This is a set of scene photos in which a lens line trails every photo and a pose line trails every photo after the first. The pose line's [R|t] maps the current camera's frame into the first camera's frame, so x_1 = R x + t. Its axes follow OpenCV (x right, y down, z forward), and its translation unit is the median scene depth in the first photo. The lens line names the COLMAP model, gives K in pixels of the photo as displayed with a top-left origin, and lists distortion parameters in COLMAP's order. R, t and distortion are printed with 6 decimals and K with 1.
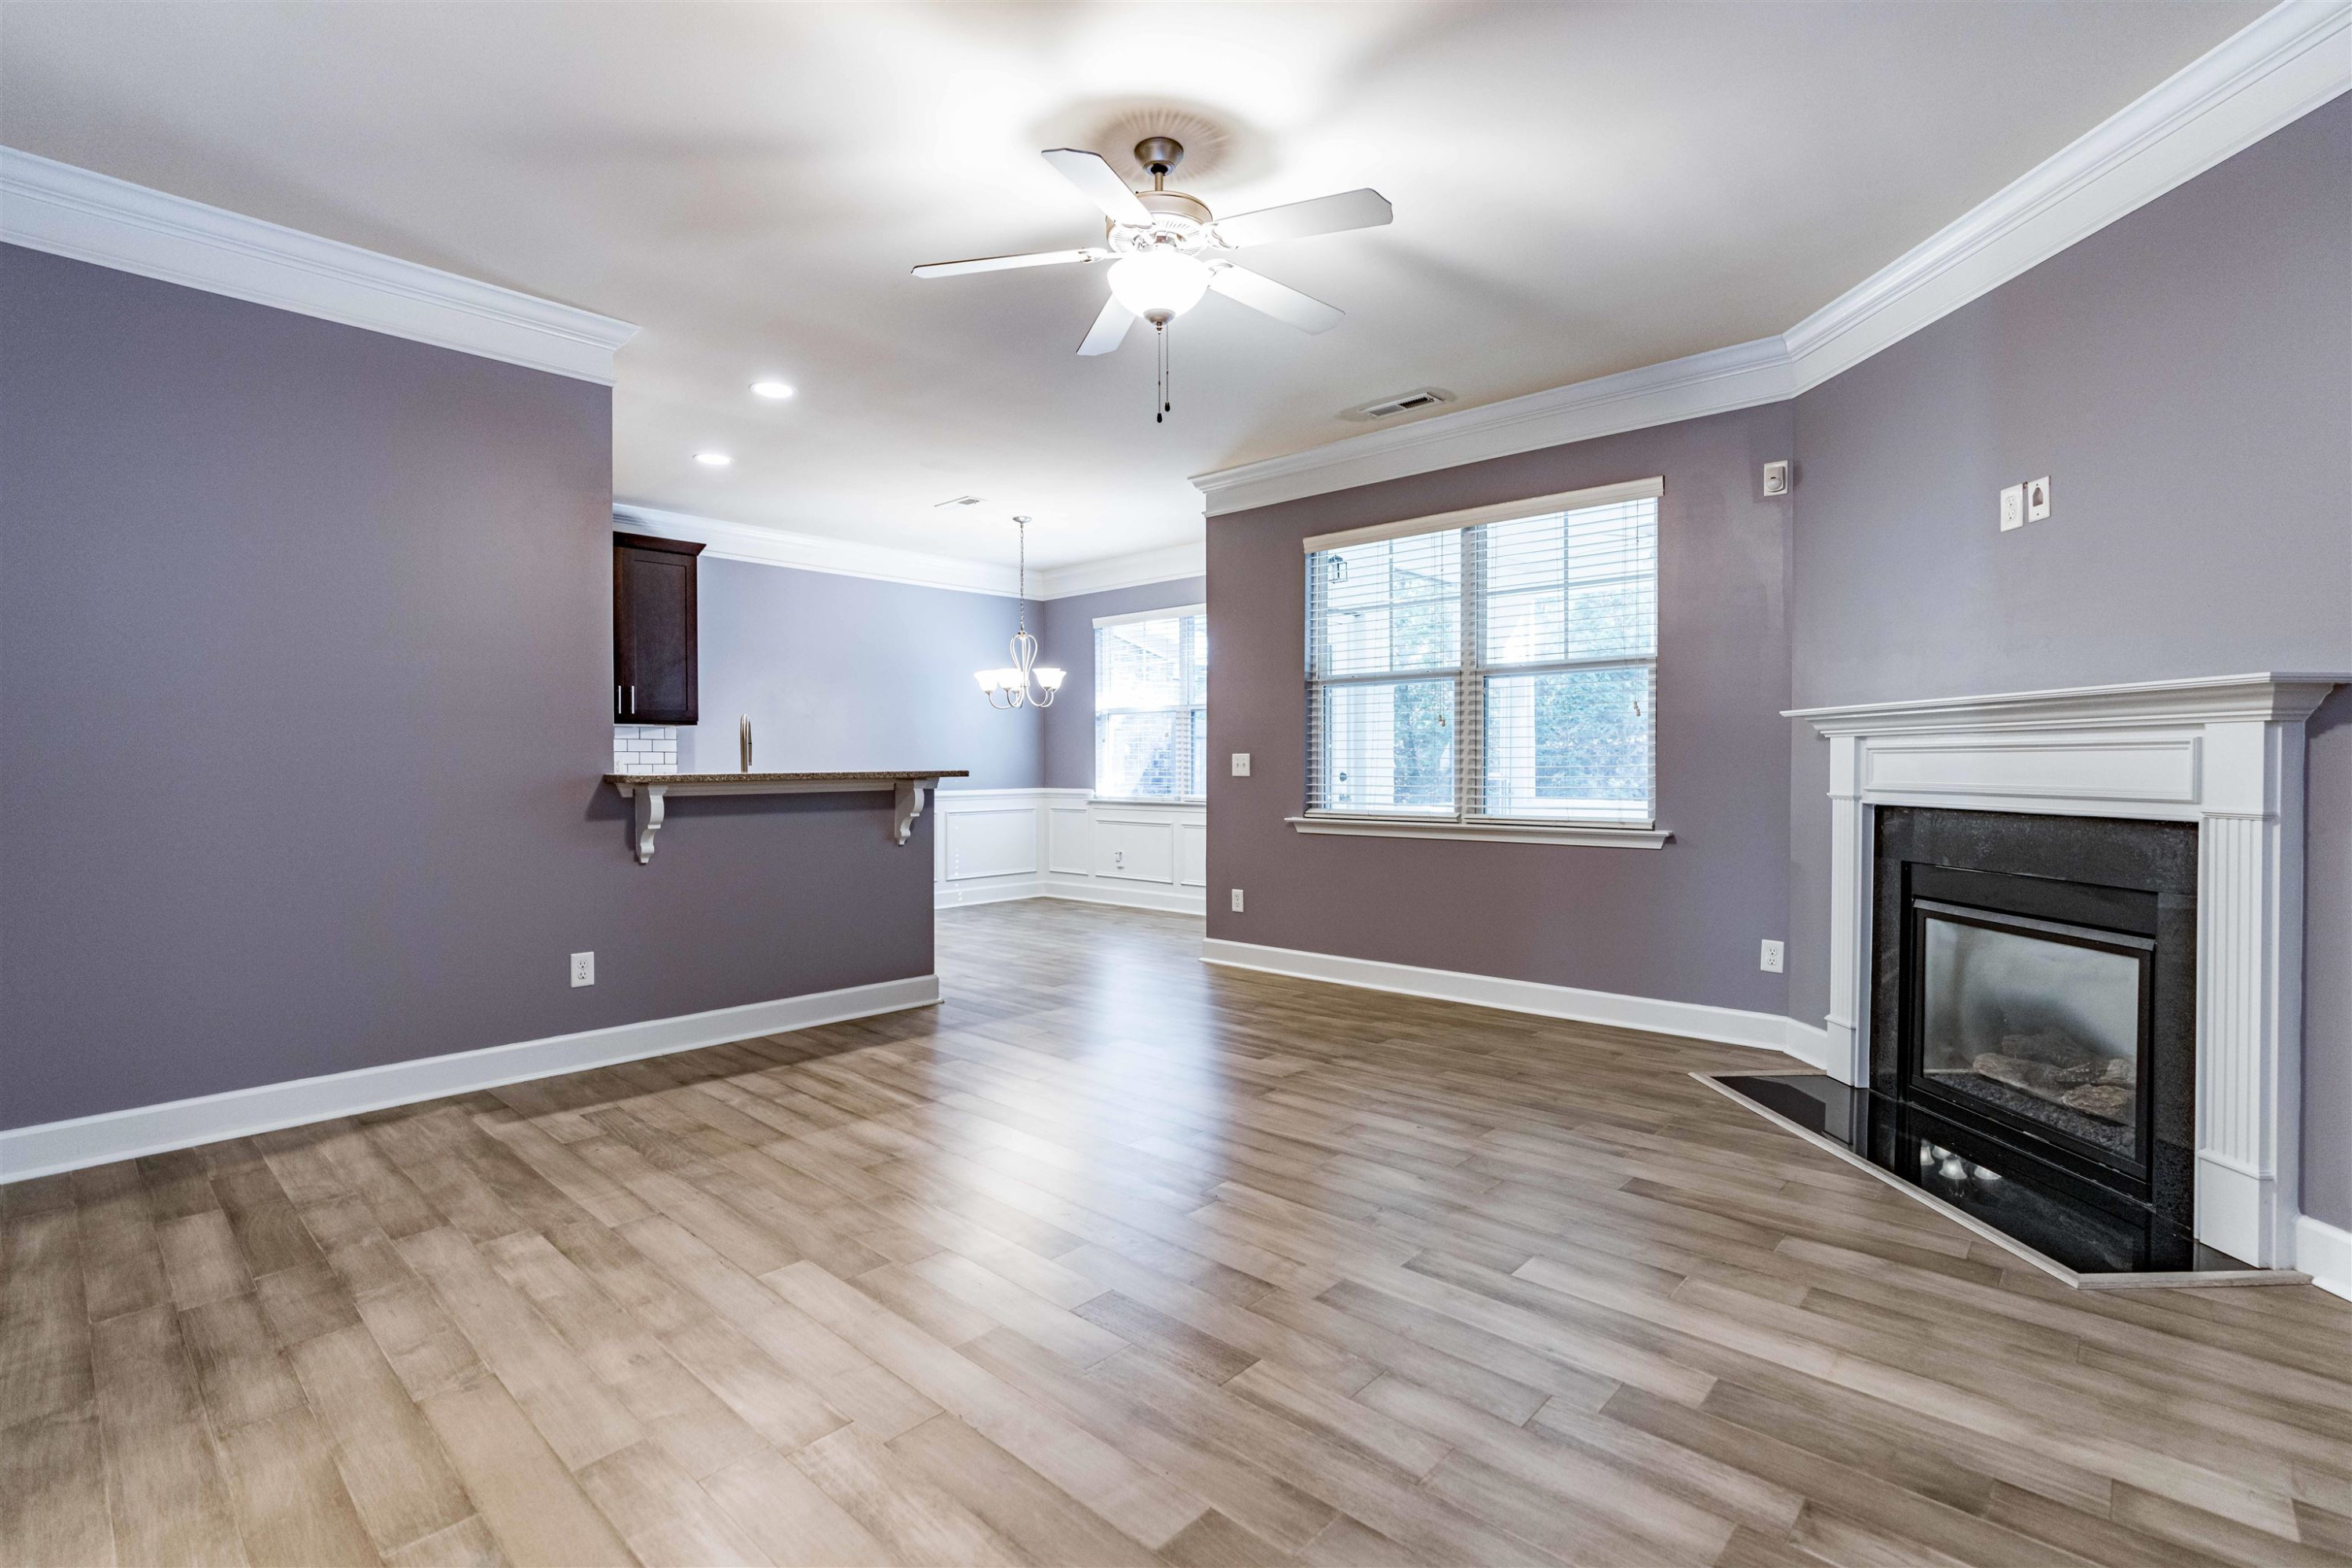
lens RADIAL K [[1073.0, 0, 1169.6], [0, 1073.0, 777.8], [0, 0, 1]] dist [-0.033669, 0.009326]
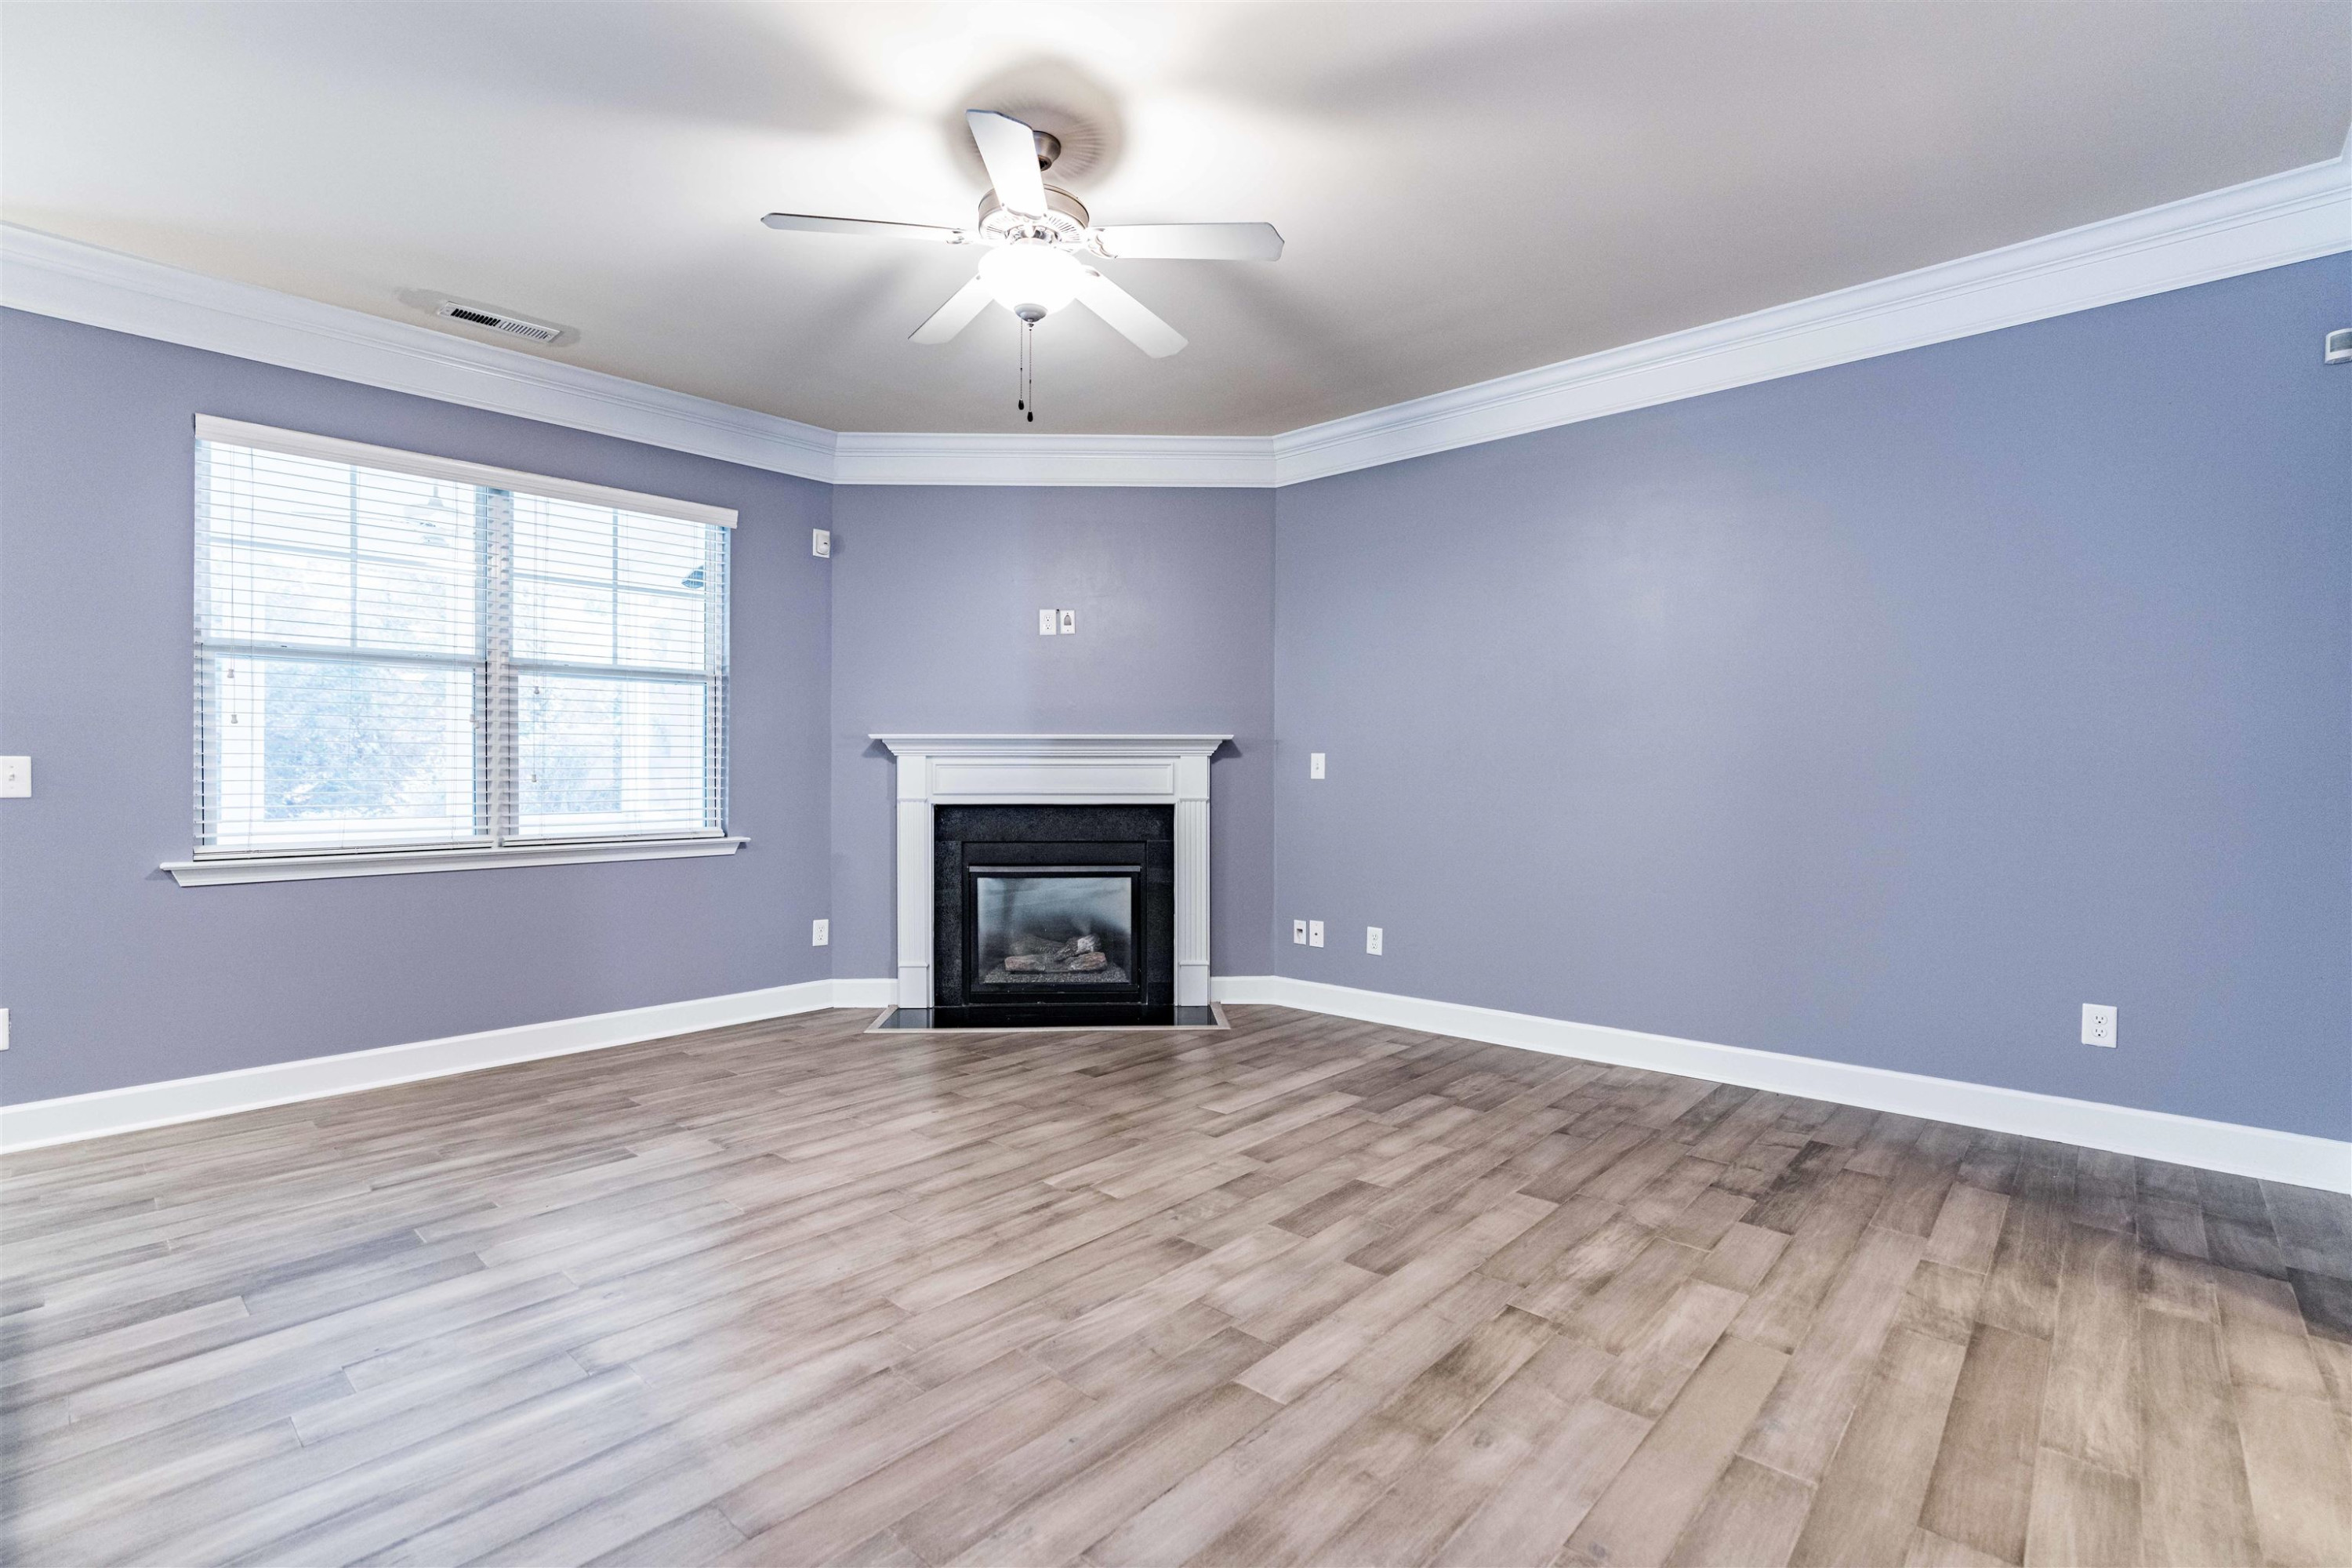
lens RADIAL K [[1073.0, 0, 1165.8], [0, 1073.0, 777.6], [0, 0, 1]] dist [-0.033669, 0.009326]
pose [[0.000132, -0.001128, 0.999999, -0.847958], [0.012155, 0.999925, 0.001126, -0.009117], [-0.999926, 0.012155, 0.000145, 0.763733]]
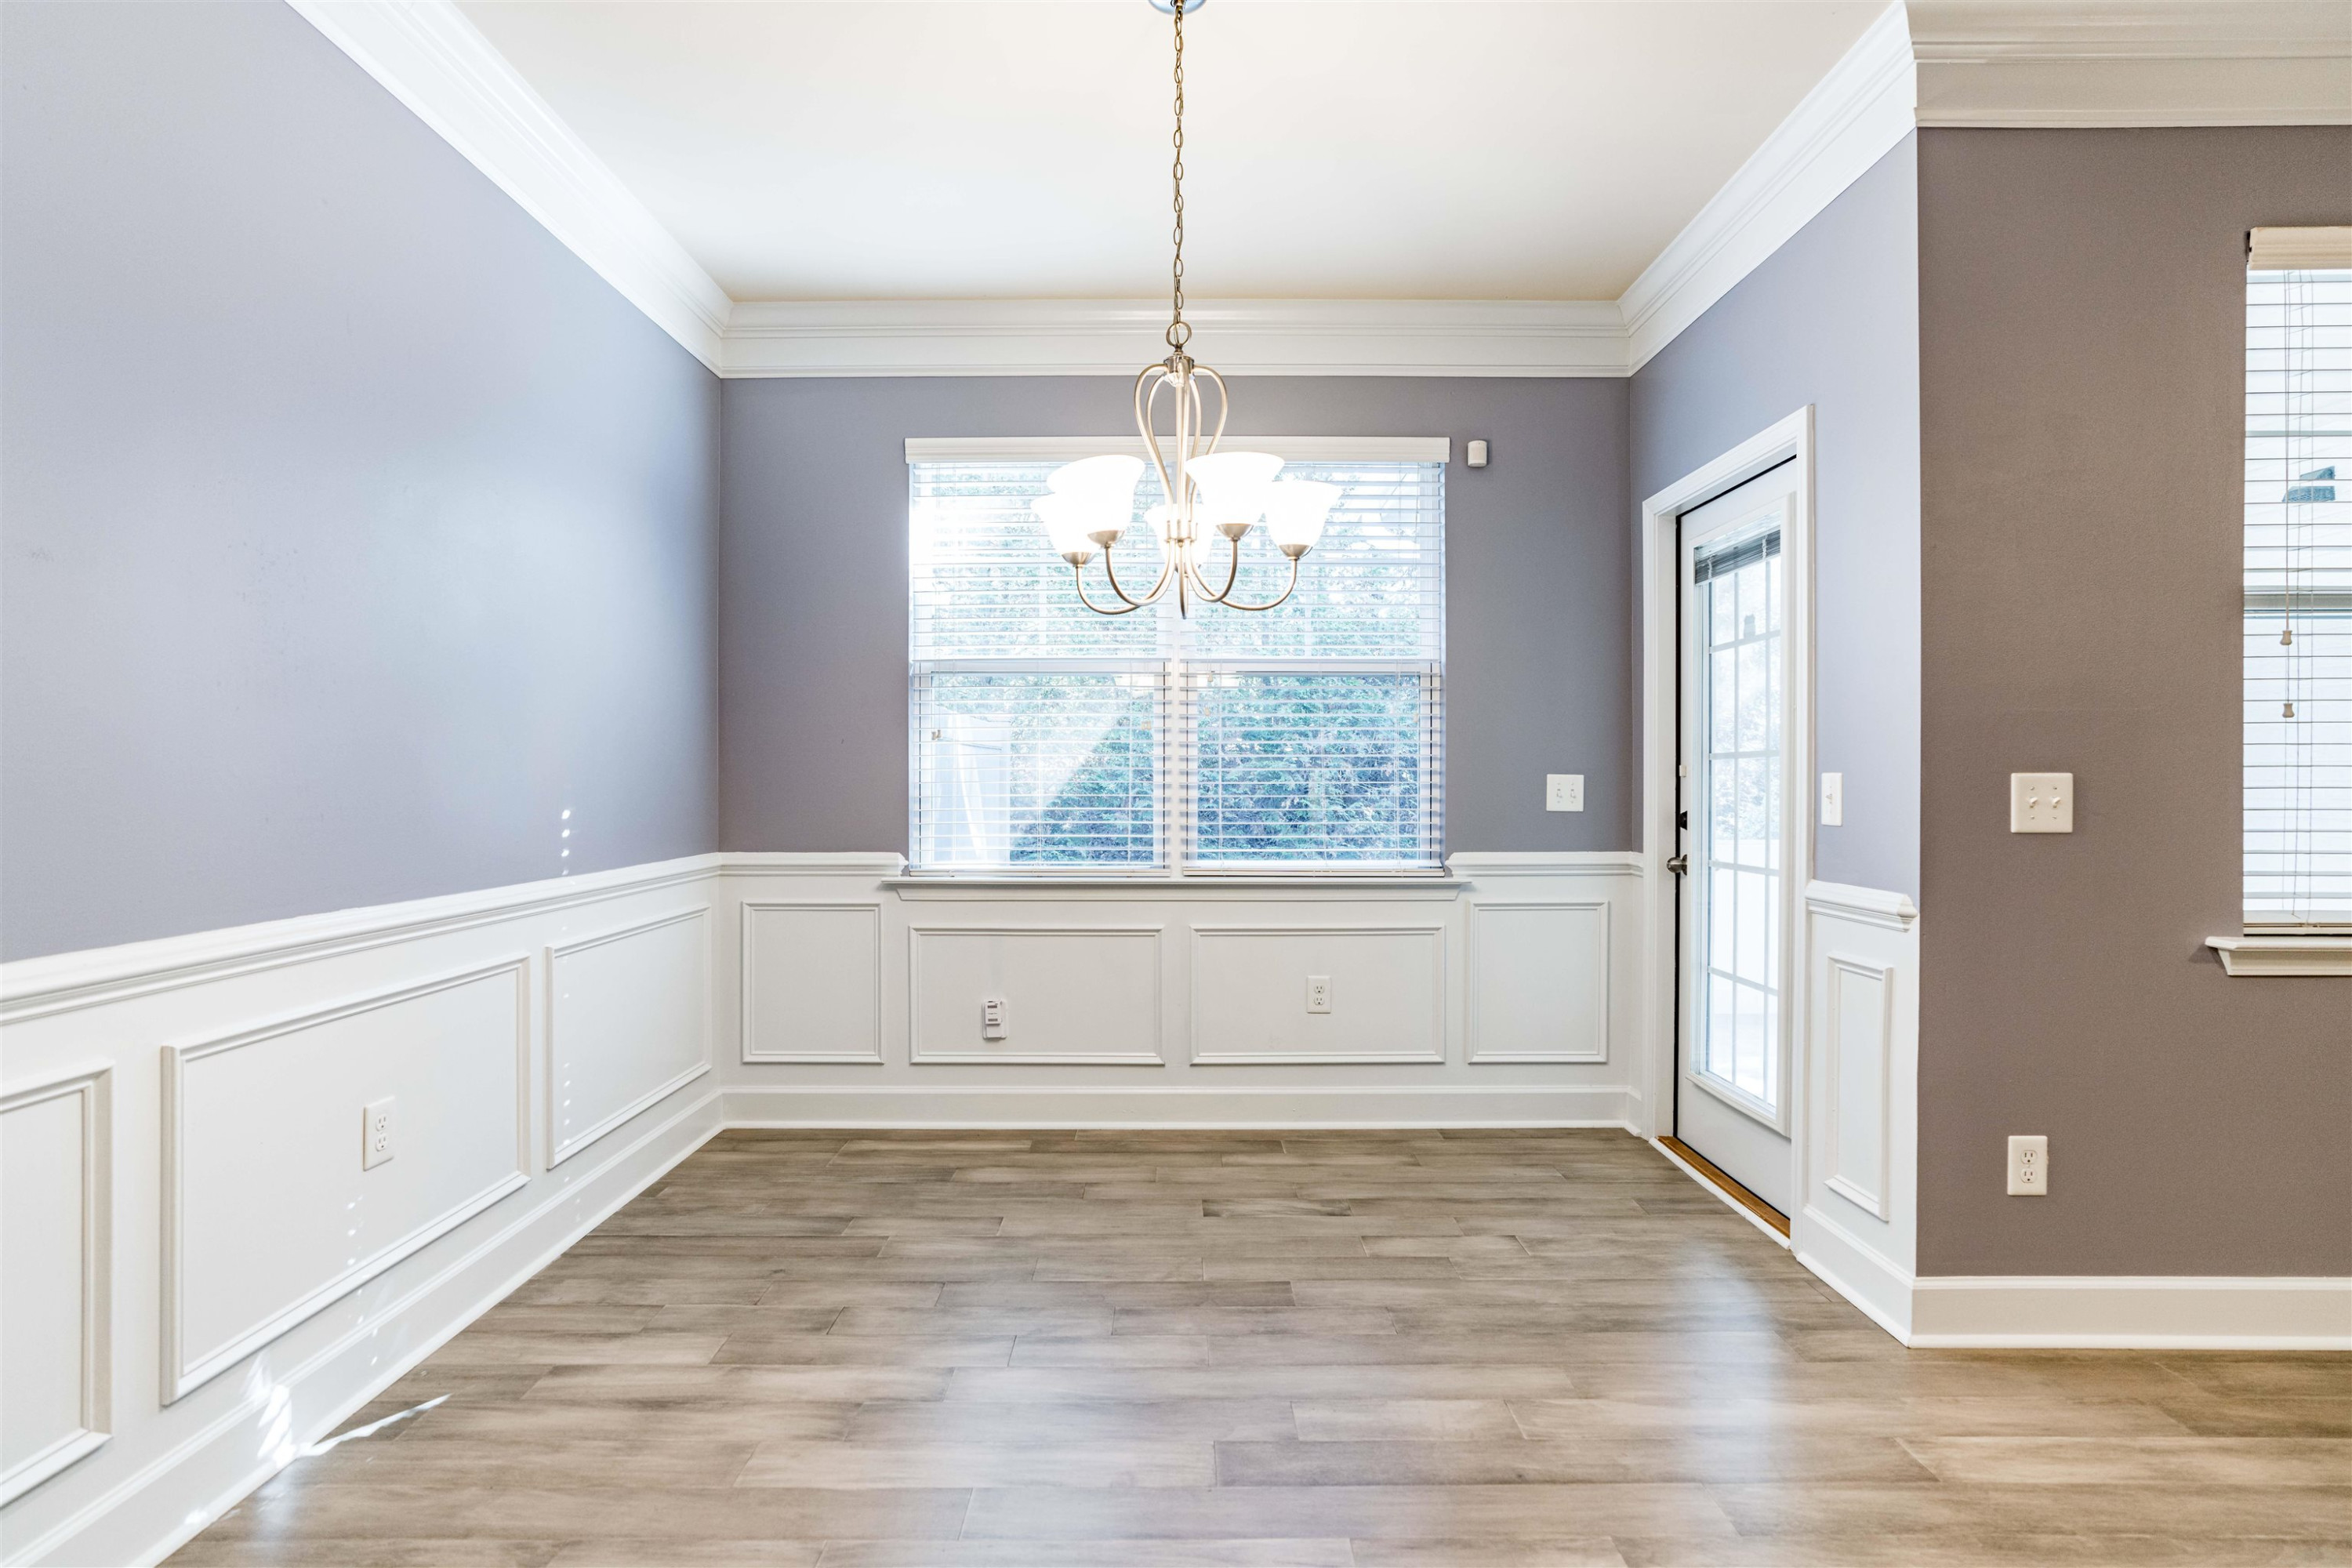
lens RADIAL K [[1073.0, 0, 1172.1], [0, 1073.0, 783.2], [0, 0, 1]] dist [-0.033669, 0.009326]
pose [[0.742329, 0.003904, 0.670024, -0.745512], [0.006618, 0.999892, -0.013158, -0.029417], [-0.670003, 0.014201, 0.742223, 1.715201]]
